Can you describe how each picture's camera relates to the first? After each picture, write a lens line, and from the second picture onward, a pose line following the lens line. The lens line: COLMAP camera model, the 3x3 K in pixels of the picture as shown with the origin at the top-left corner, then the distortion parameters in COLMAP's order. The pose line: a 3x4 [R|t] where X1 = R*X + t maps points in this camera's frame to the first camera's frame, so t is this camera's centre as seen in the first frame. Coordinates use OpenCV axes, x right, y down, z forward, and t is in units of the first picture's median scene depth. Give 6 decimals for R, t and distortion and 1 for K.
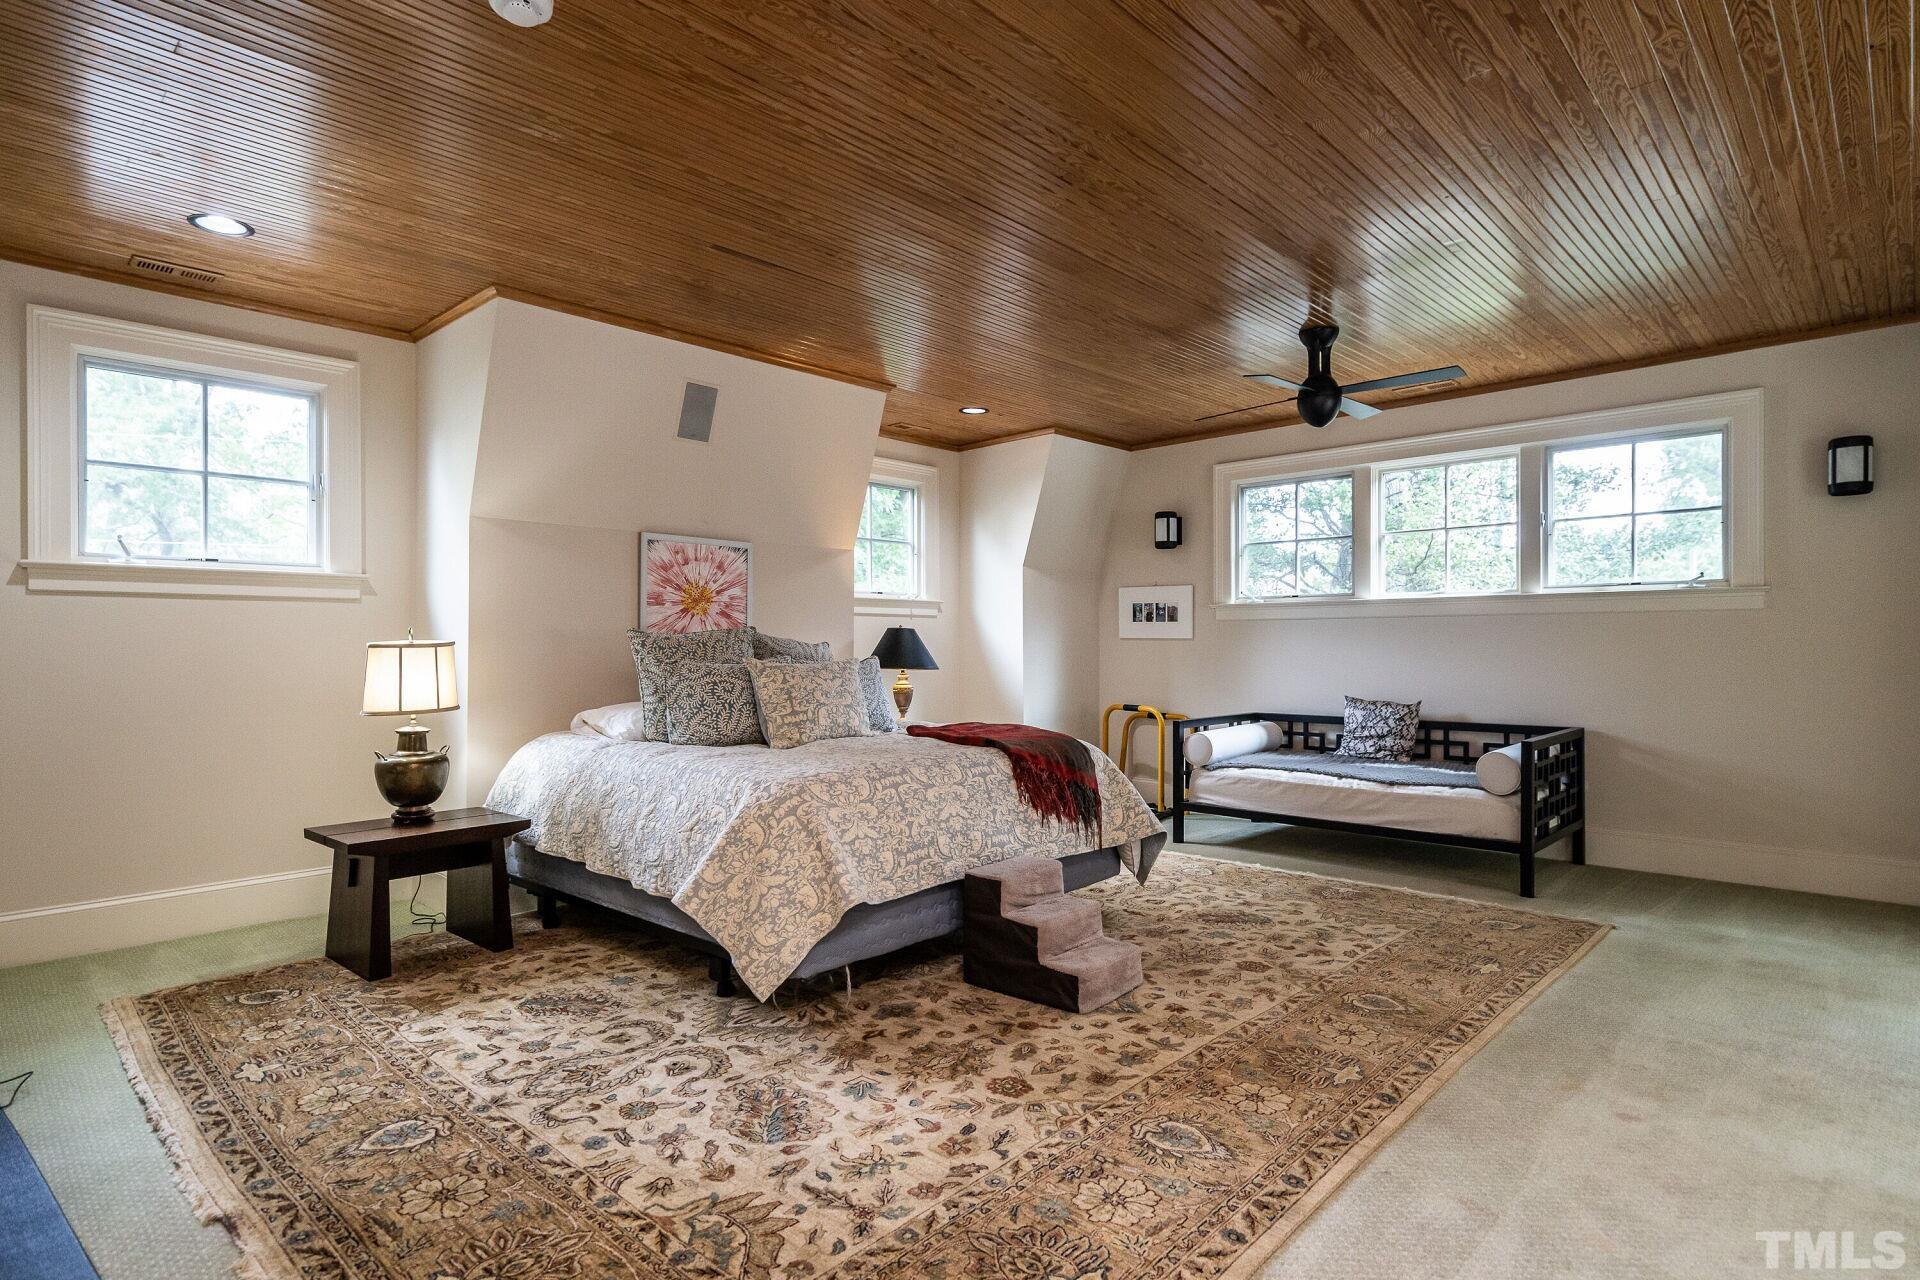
lens RADIAL K [[999.9, 0, 957.1], [0, 999.9, 651.7], [0, 0, 1]] dist [-0.010384, 0.001603]
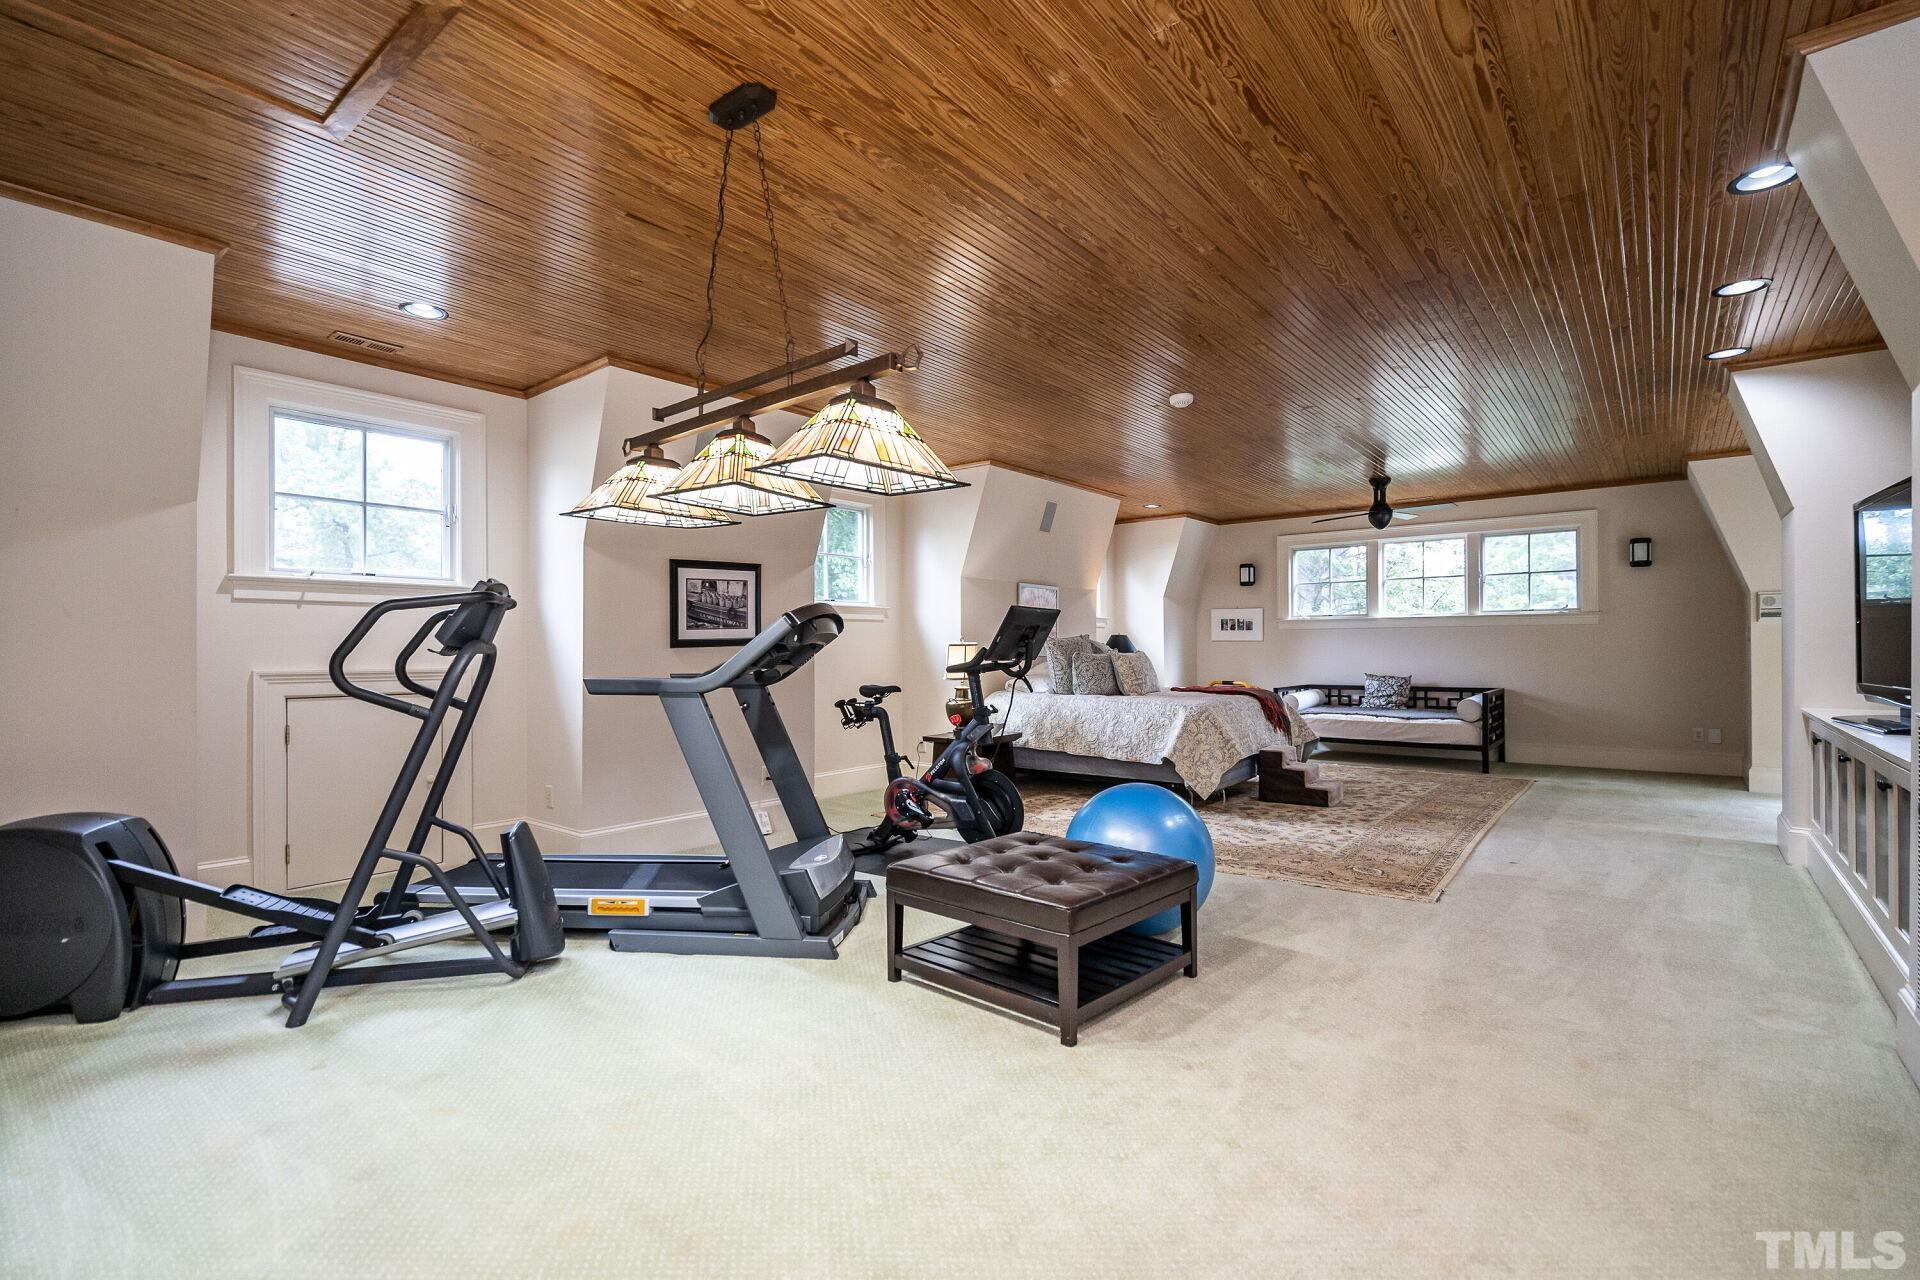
lens RADIAL K [[873.9, 0, 961.4], [0, 873.9, 645.8], [0, 0, 1]] dist [0.002372, -0.001515]
pose [[0.996291, -0.001562, 0.086039, -0.468010], [0.002019, 0.999984, -0.005228, 0.003088], [-0.086029, 0.005383, 0.996278, -0.483450]]
